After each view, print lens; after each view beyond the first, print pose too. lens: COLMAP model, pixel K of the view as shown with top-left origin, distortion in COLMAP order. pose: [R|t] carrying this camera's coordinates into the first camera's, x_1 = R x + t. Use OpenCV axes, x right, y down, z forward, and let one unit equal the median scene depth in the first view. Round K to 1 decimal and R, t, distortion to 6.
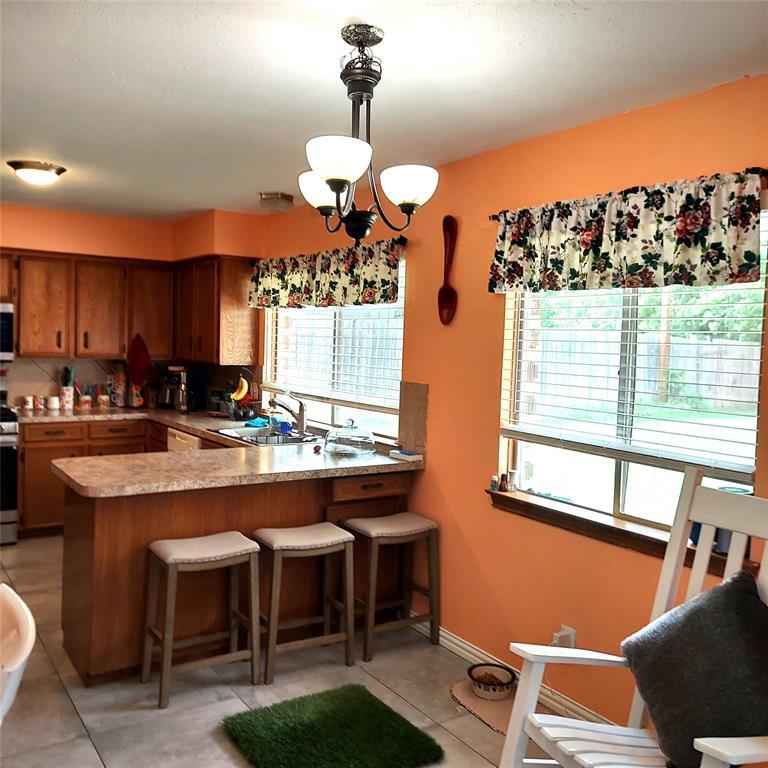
lens RADIAL K [[771.8, 0, 384.0], [0, 771.8, 384.0], [0, 0, 1]] dist [0.168796, -0.237922]
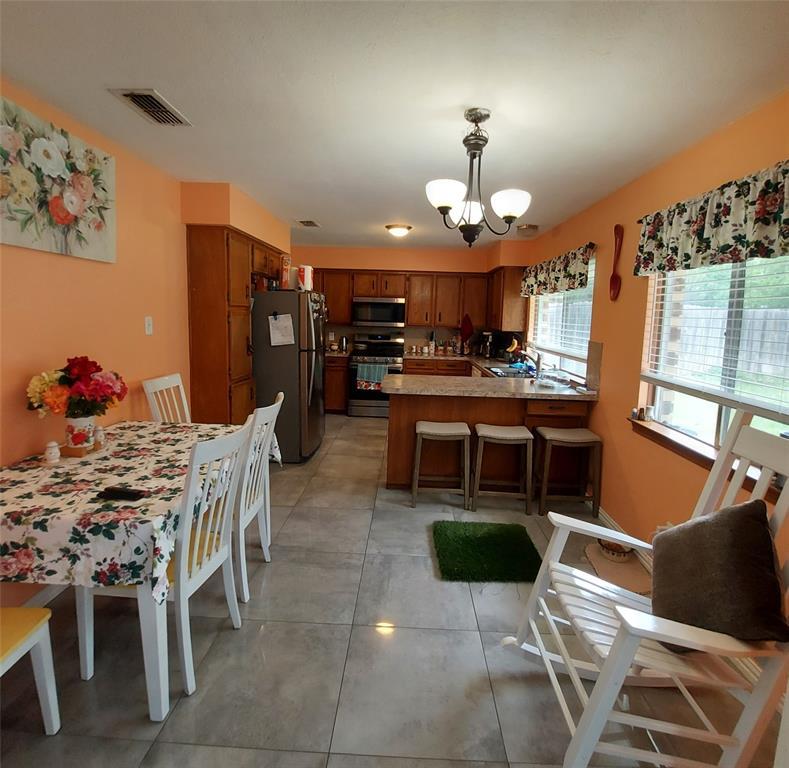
lens RADIAL K [[442.5, 0, 395.1], [0, 442.5, 359.6], [0, 0, 1]] dist [-0.001436, 0.000615]
pose [[0.817358, 0.052197, -0.573760, 0.237040], [-0.037484, 0.998595, 0.037447, 0.016764], [0.574909, -0.009101, 0.818167, 0.102855]]
